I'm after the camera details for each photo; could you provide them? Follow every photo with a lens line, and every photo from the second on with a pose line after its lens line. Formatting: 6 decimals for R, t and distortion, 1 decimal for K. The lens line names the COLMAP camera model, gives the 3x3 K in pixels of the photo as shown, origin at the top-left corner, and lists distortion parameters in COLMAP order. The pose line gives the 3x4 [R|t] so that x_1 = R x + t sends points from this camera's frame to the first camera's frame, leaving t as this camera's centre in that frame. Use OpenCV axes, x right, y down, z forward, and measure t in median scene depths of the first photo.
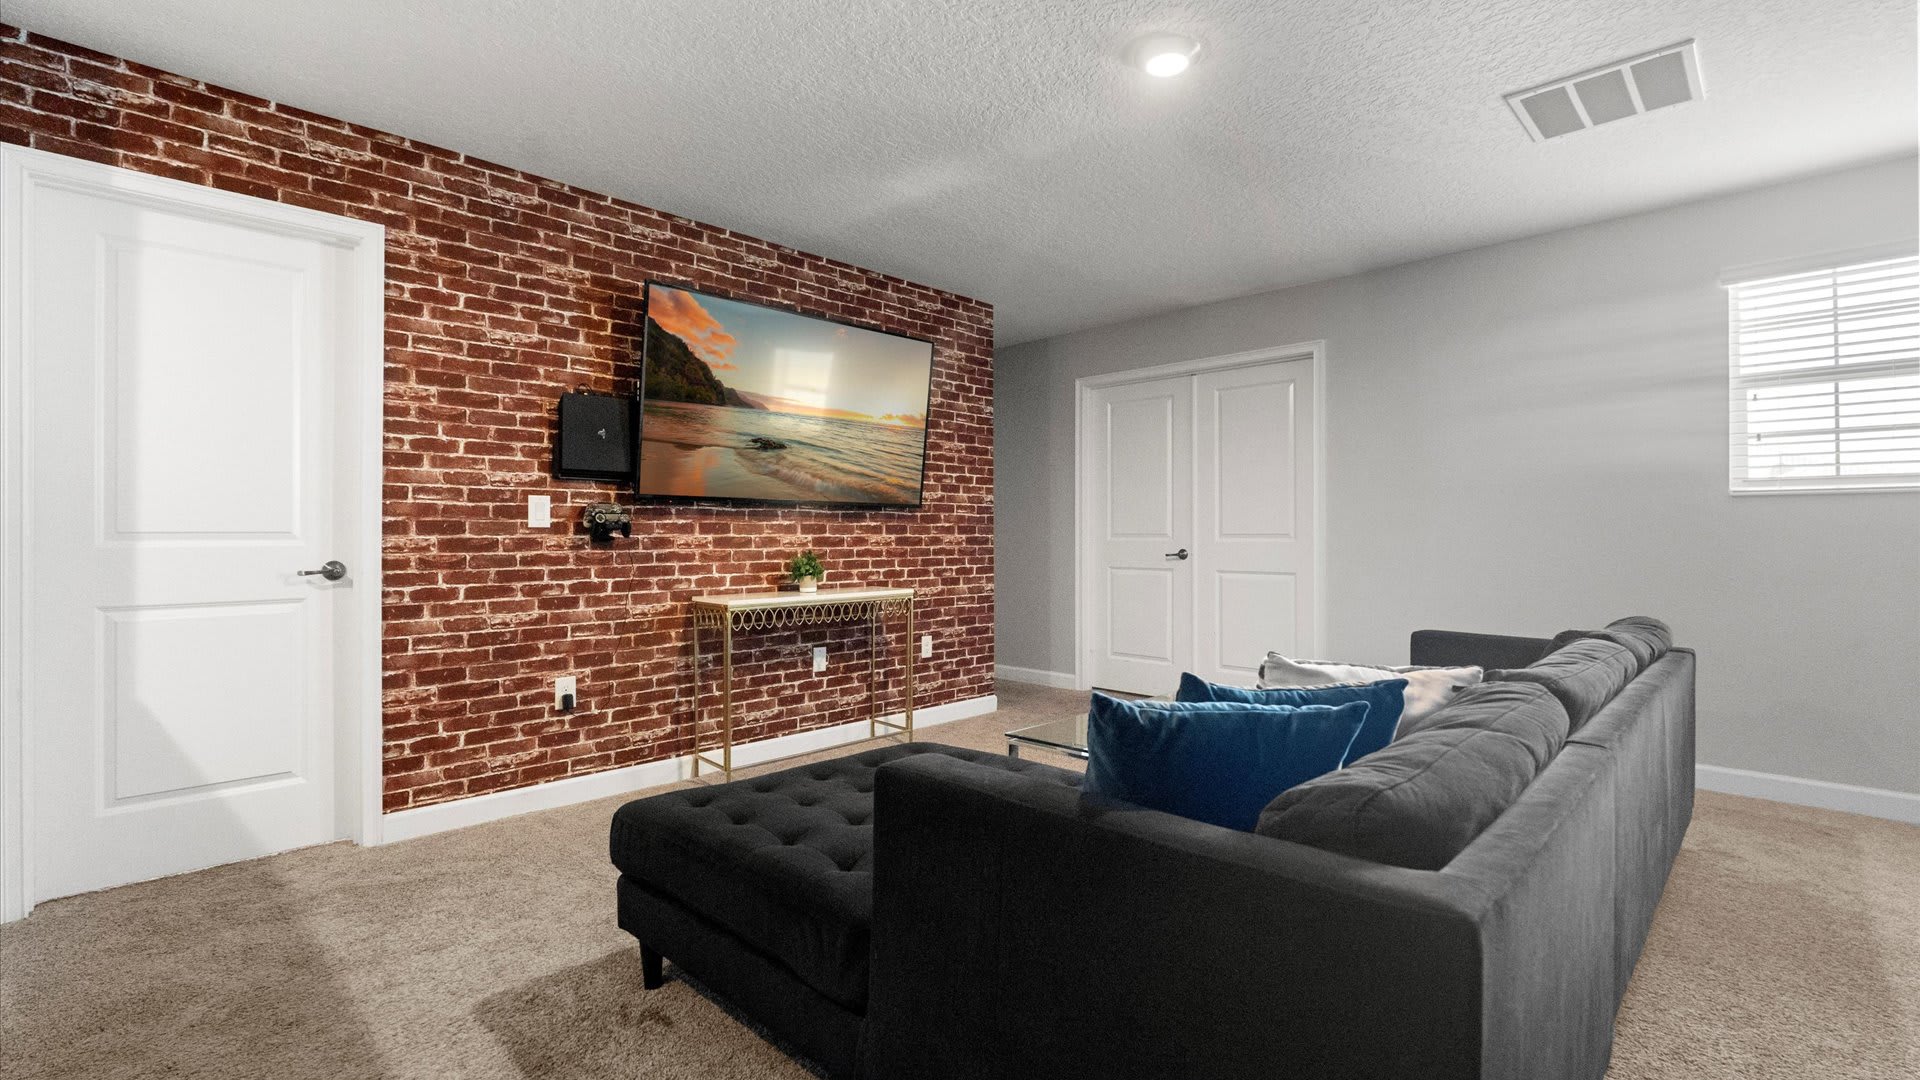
lens RADIAL K [[836.6, 0, 966.5], [0, 836.6, 535.4], [0, 0, 1]] dist [-0.000683, 0.000099]
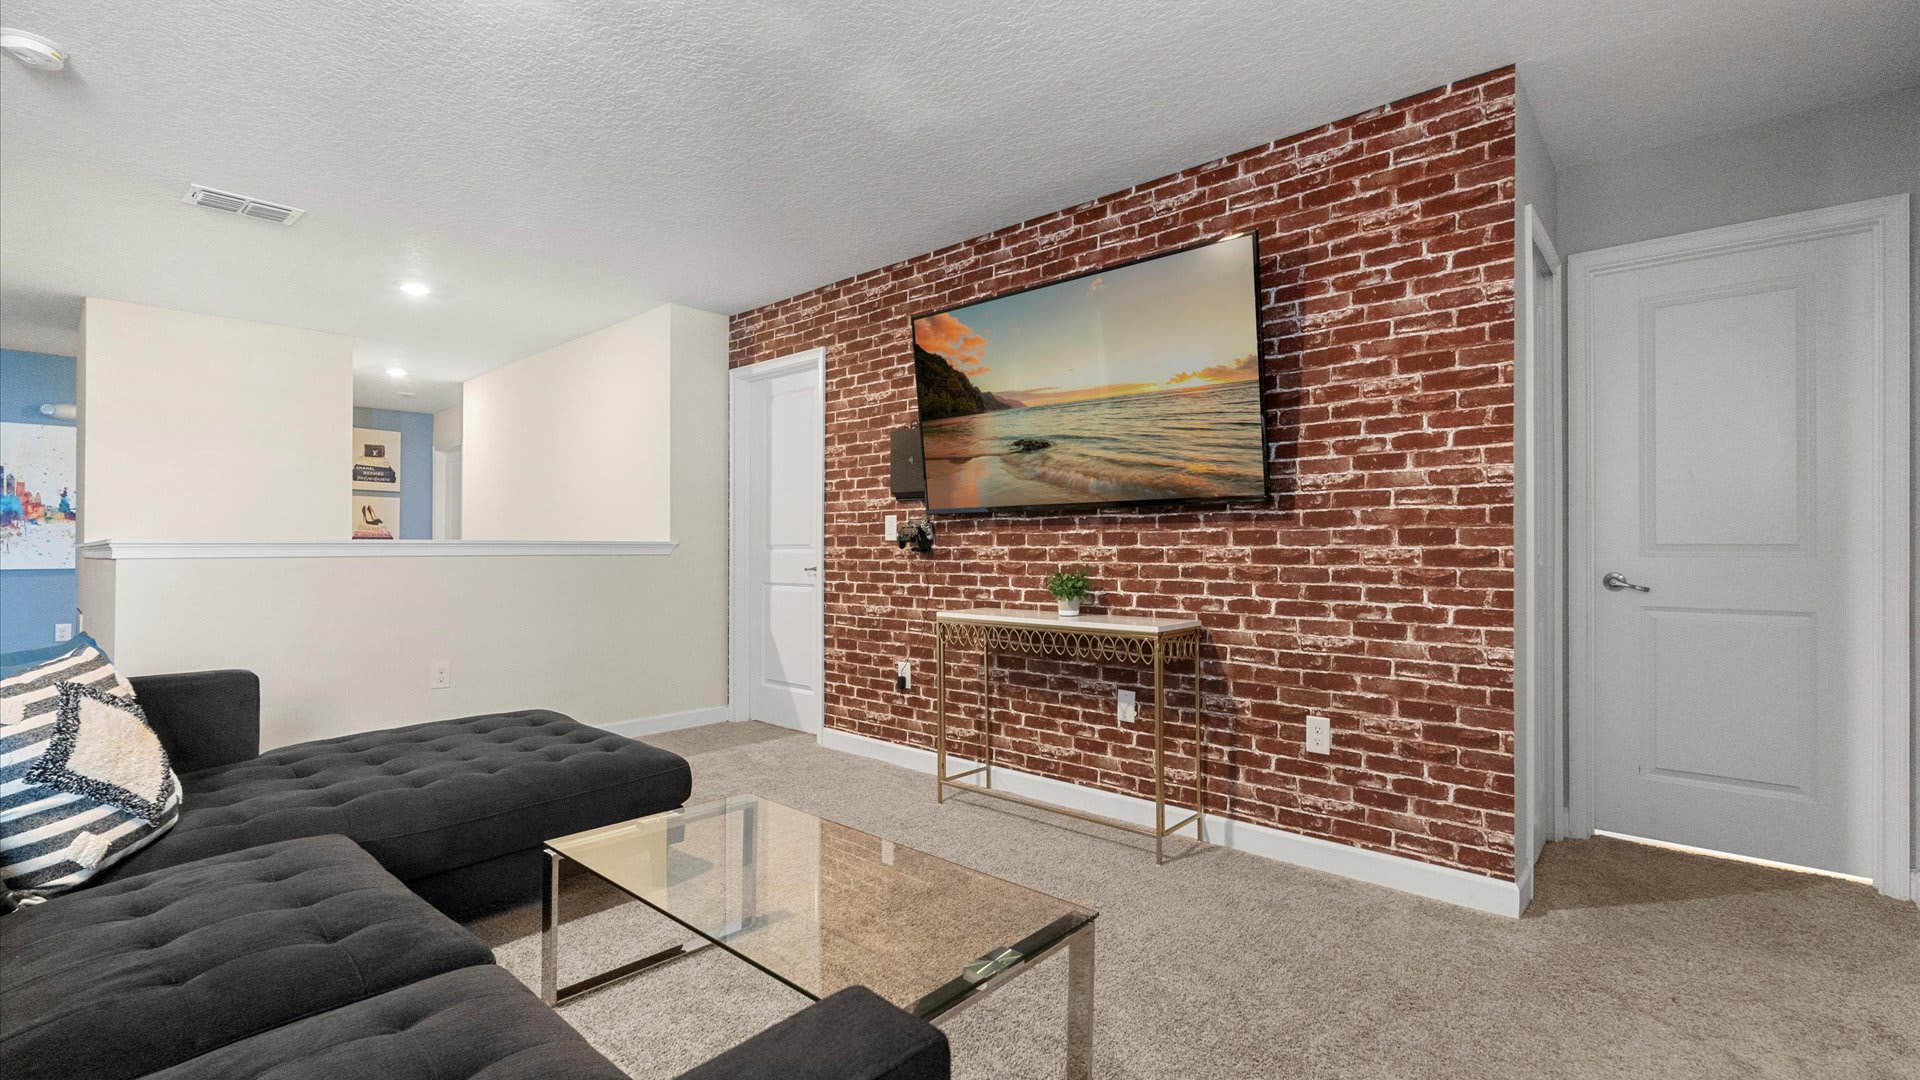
lens RADIAL K [[1276.1, 0, 960.0], [0, 1276.1, 540.0], [0, 0, 1]] dist [0.001586, 0.000464]
pose [[-0.148767, -0.003844, -0.988865, 1.062951], [0.001157, 0.999991, -0.004062, -0.001800], [0.988872, -0.001748, -0.148761, 1.062650]]
